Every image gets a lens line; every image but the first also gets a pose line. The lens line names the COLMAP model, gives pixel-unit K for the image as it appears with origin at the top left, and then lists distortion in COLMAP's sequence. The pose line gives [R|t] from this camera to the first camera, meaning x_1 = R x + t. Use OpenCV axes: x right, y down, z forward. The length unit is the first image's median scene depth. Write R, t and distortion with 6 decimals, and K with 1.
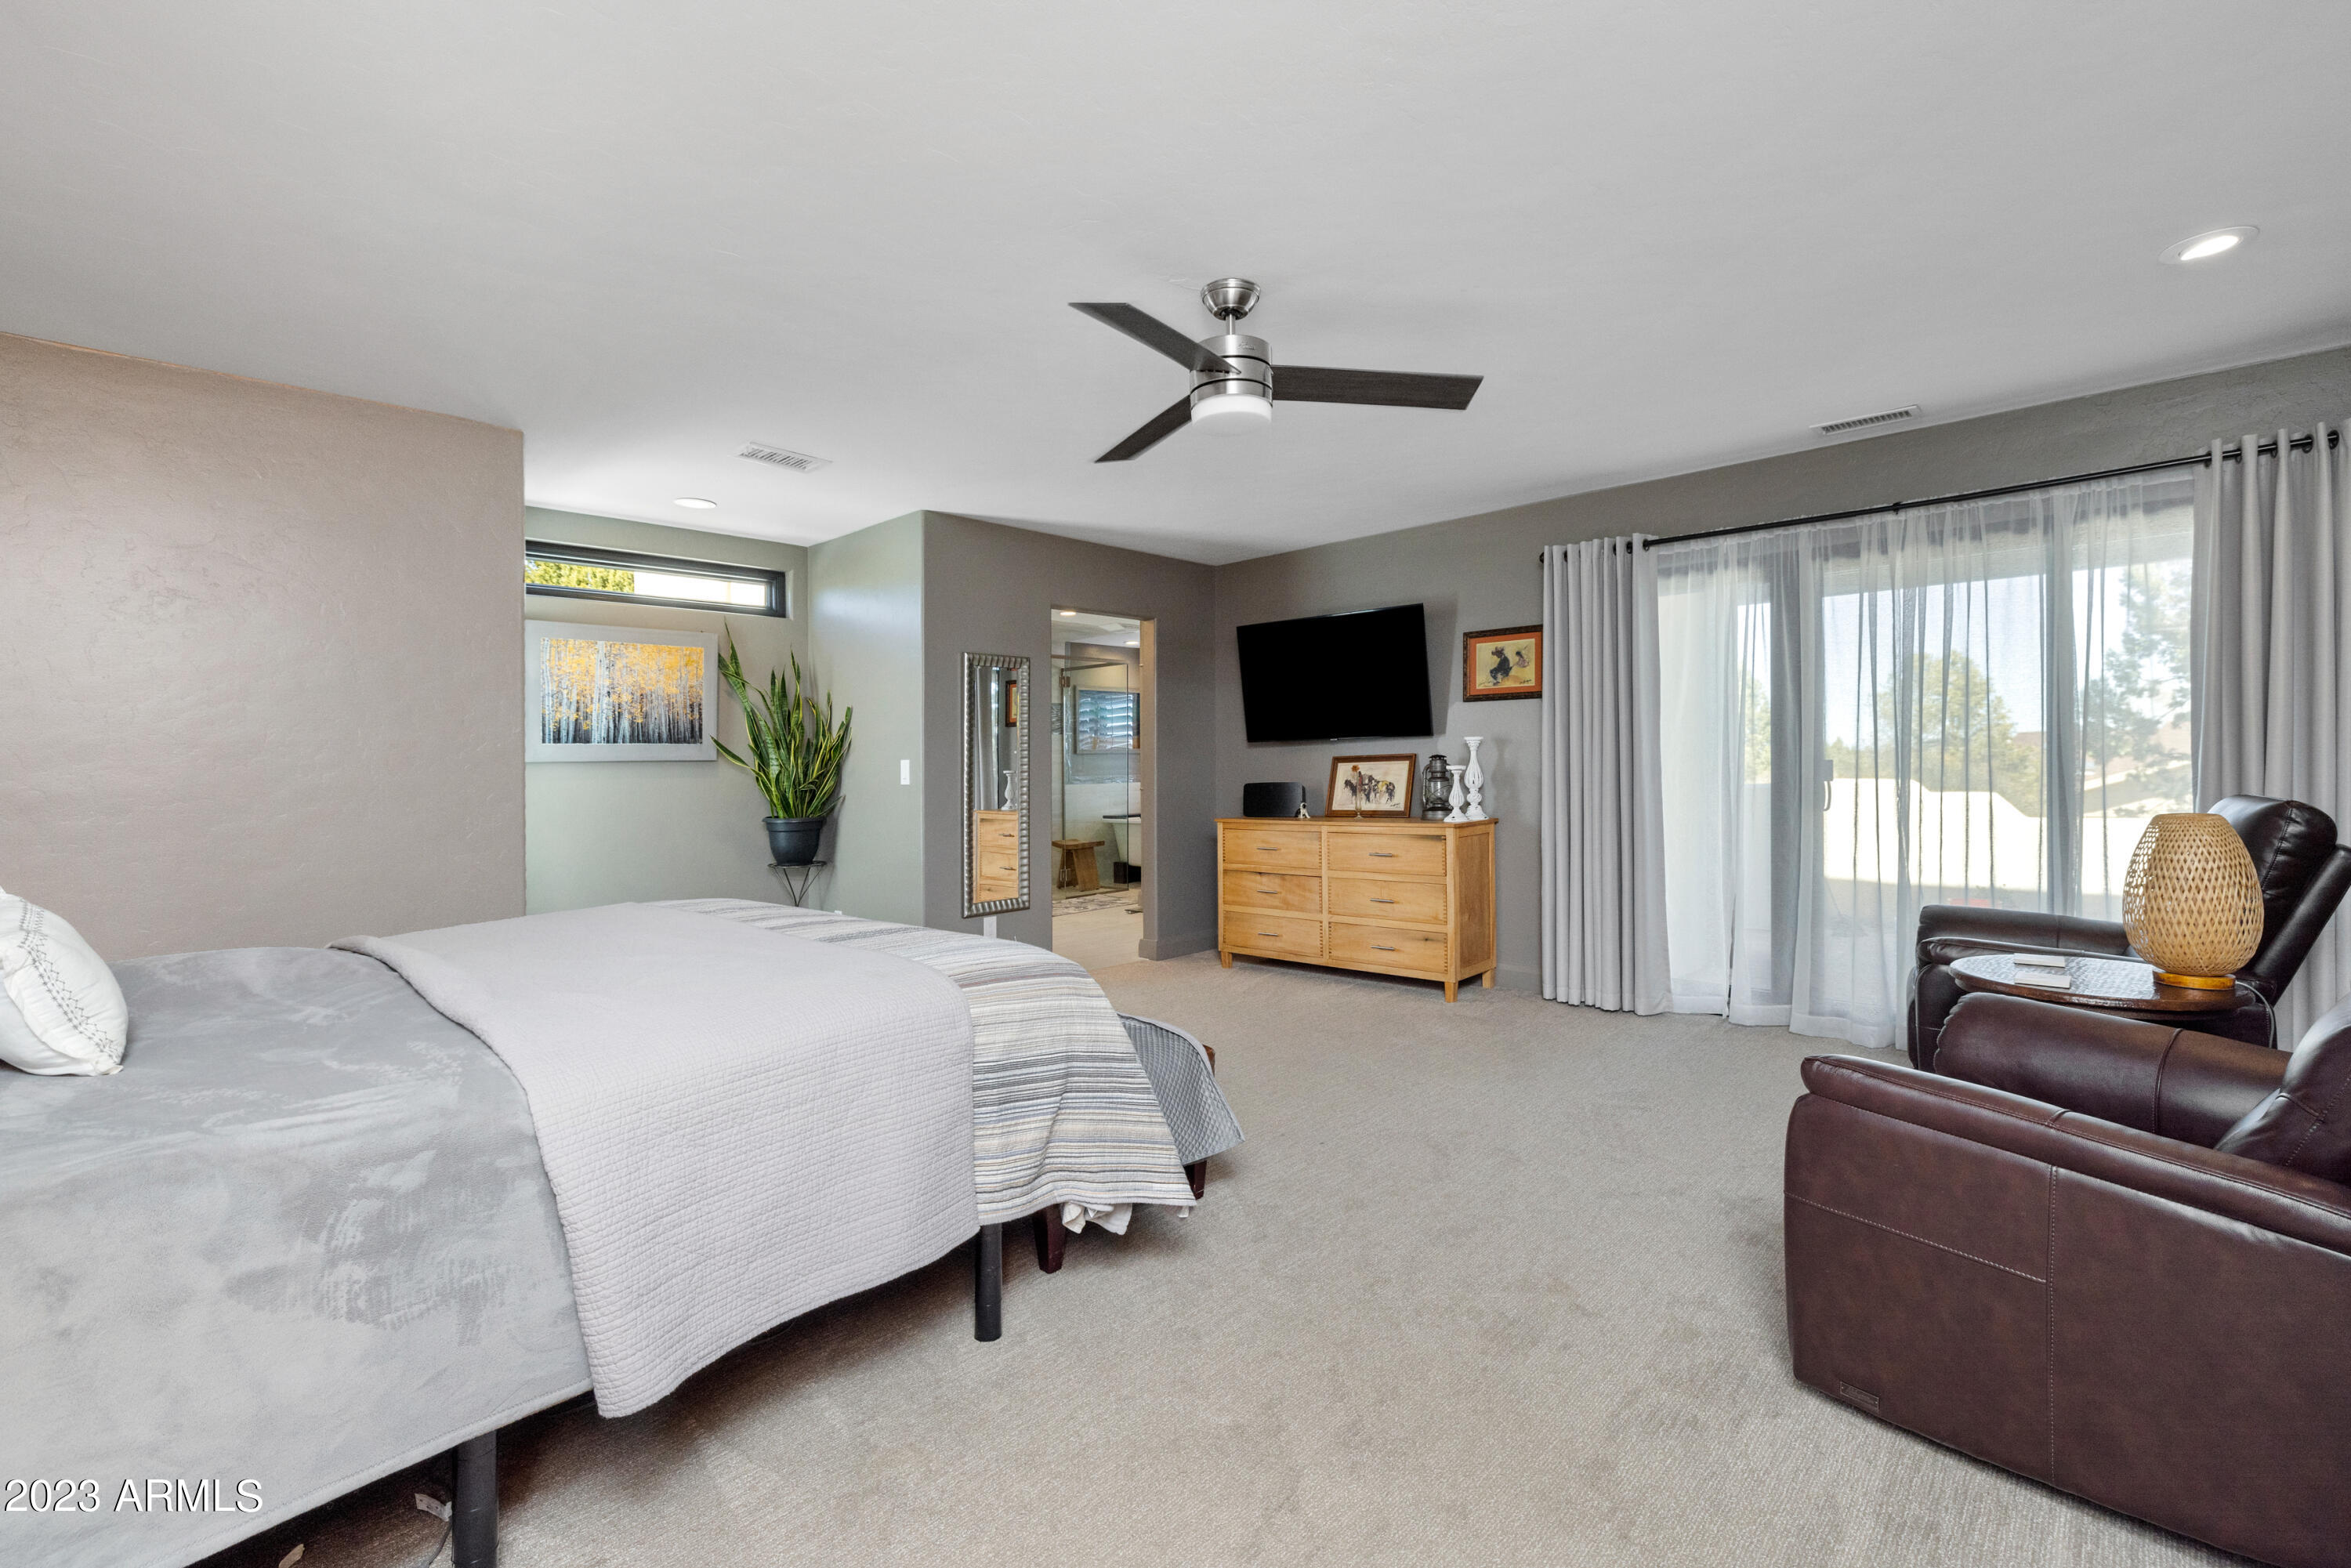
lens RADIAL K [[1111.0, 0, 1176.7], [0, 1111.0, 777.7], [0, 0, 1]] dist [-0.000531, 0.000031]
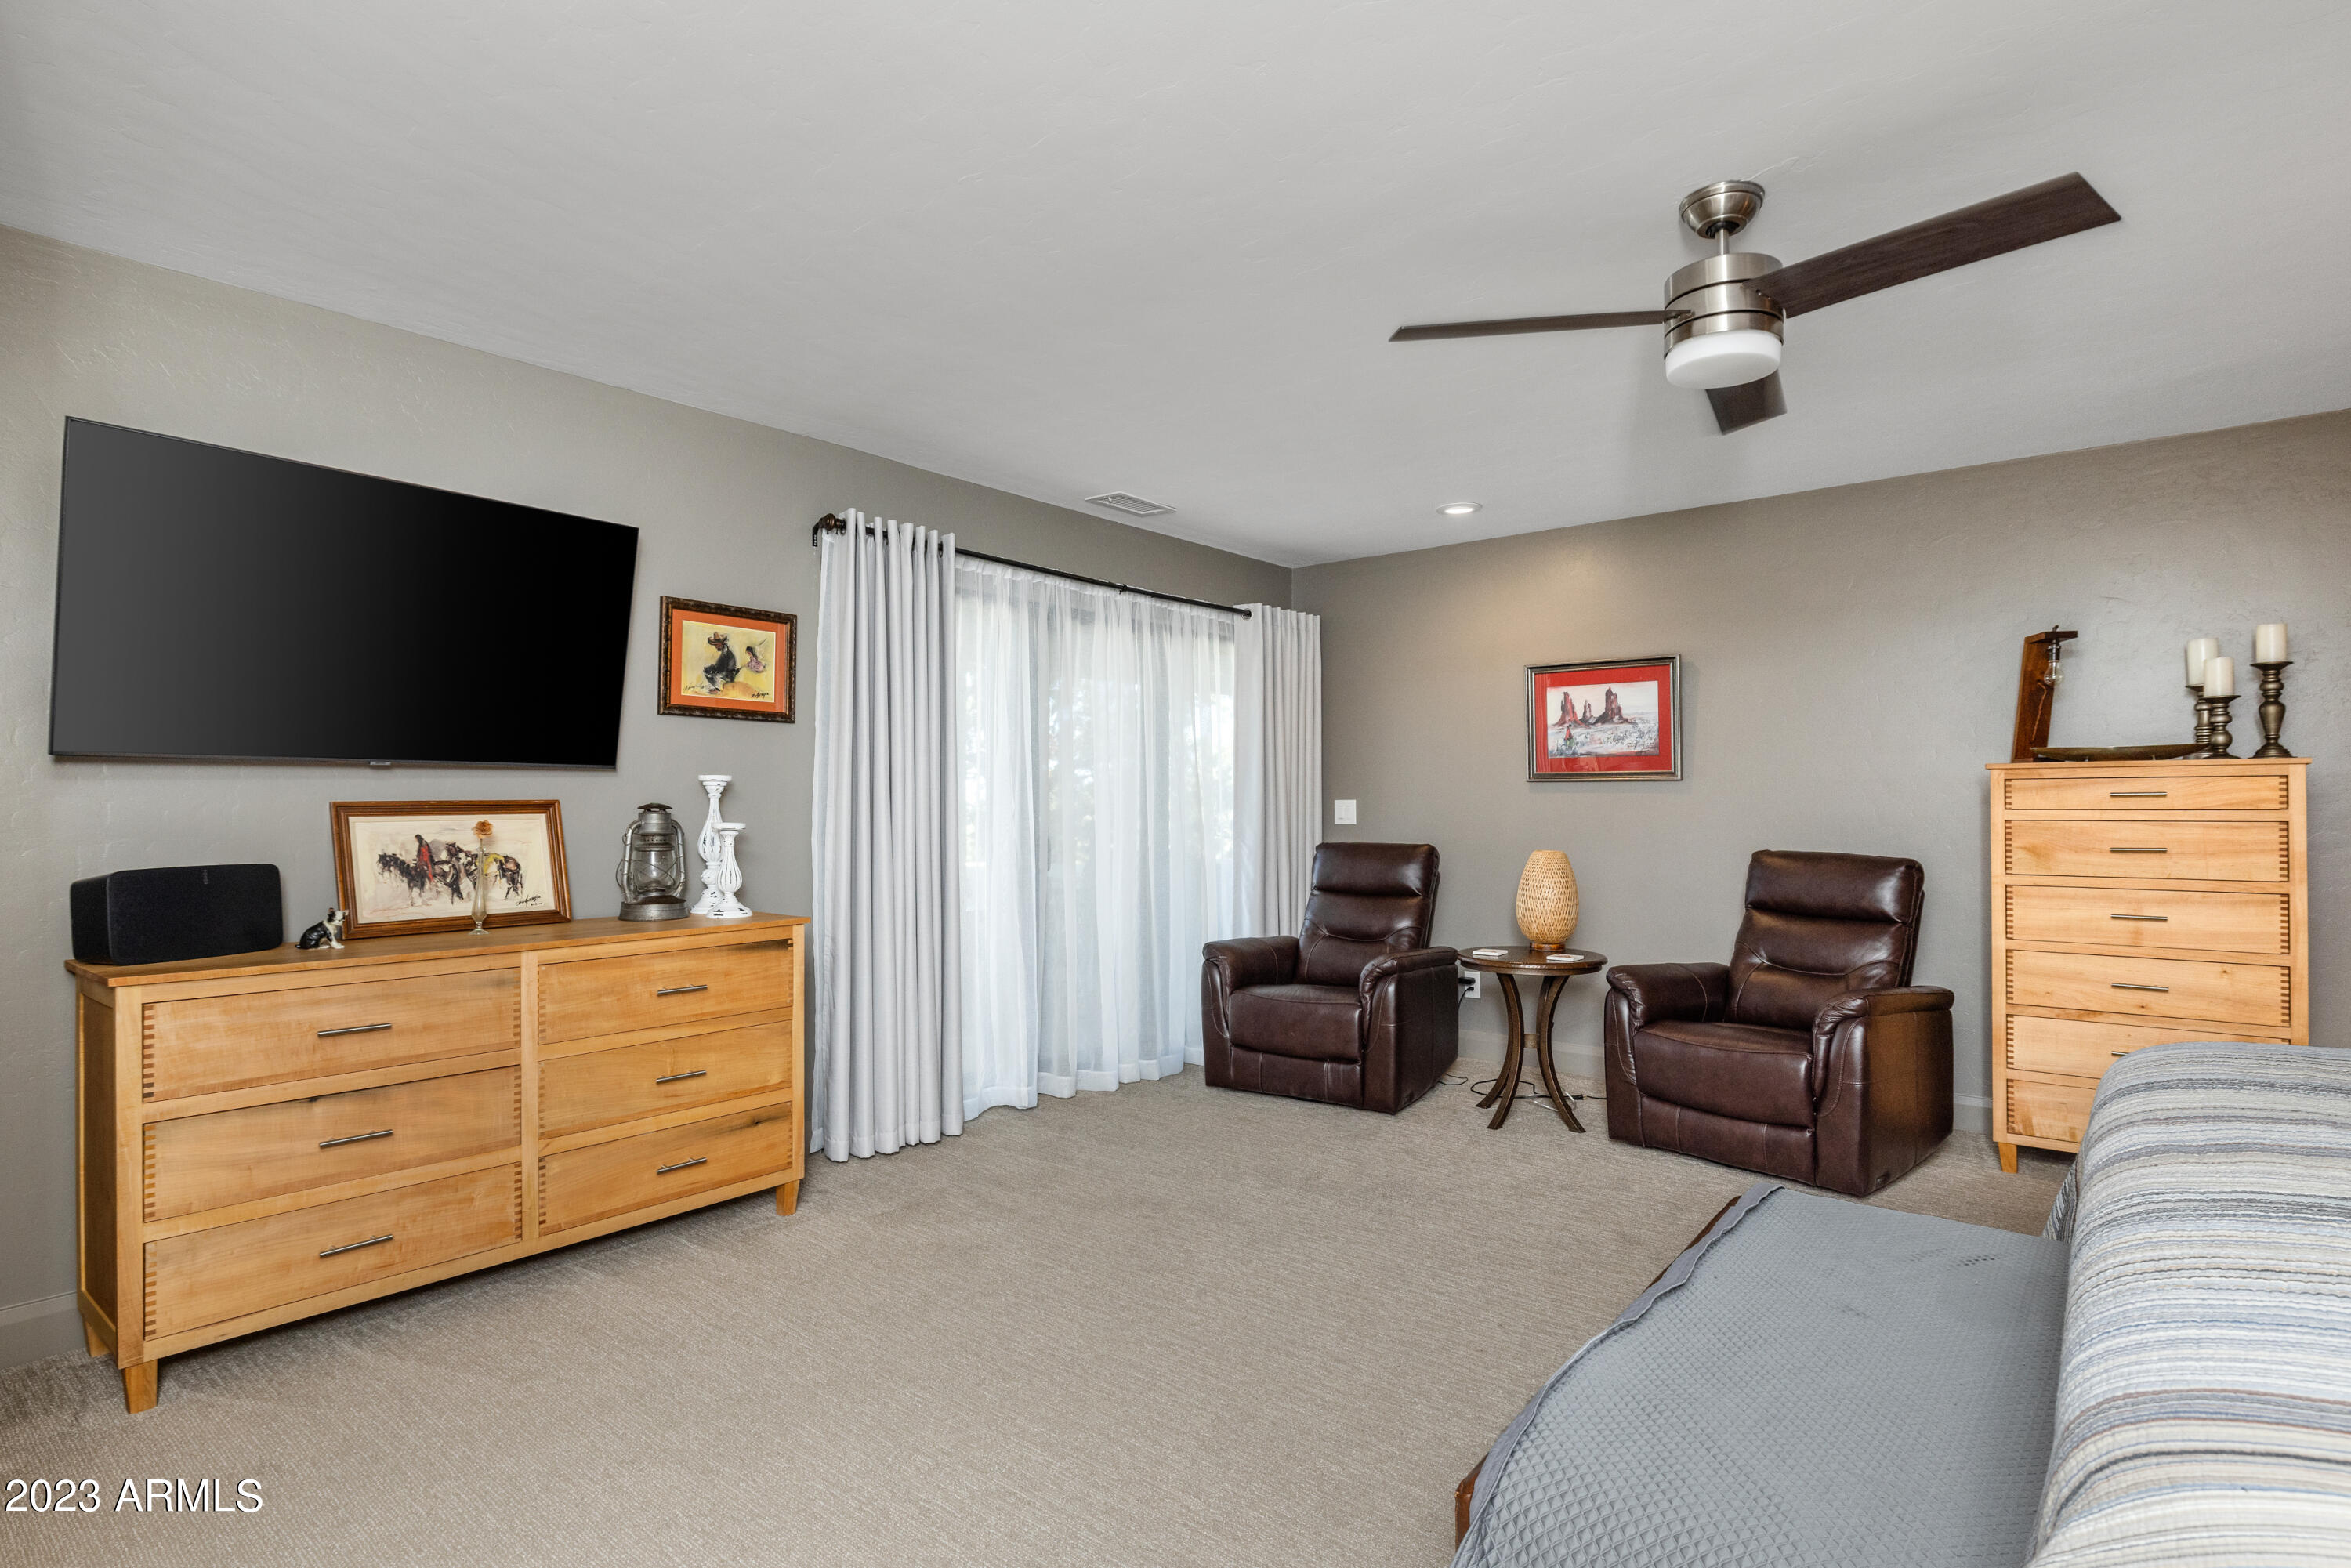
lens RADIAL K [[1258.0, 0, 1178.7], [0, 1258.0, 794.6], [0, 0, 1]] dist [0.004770, 0.001359]
pose [[-0.129600, 0.023222, 0.991294, -0.434705], [0.010444, 0.999702, -0.022054, -0.008405], [-0.991511, 0.007495, -0.129804, 0.818578]]
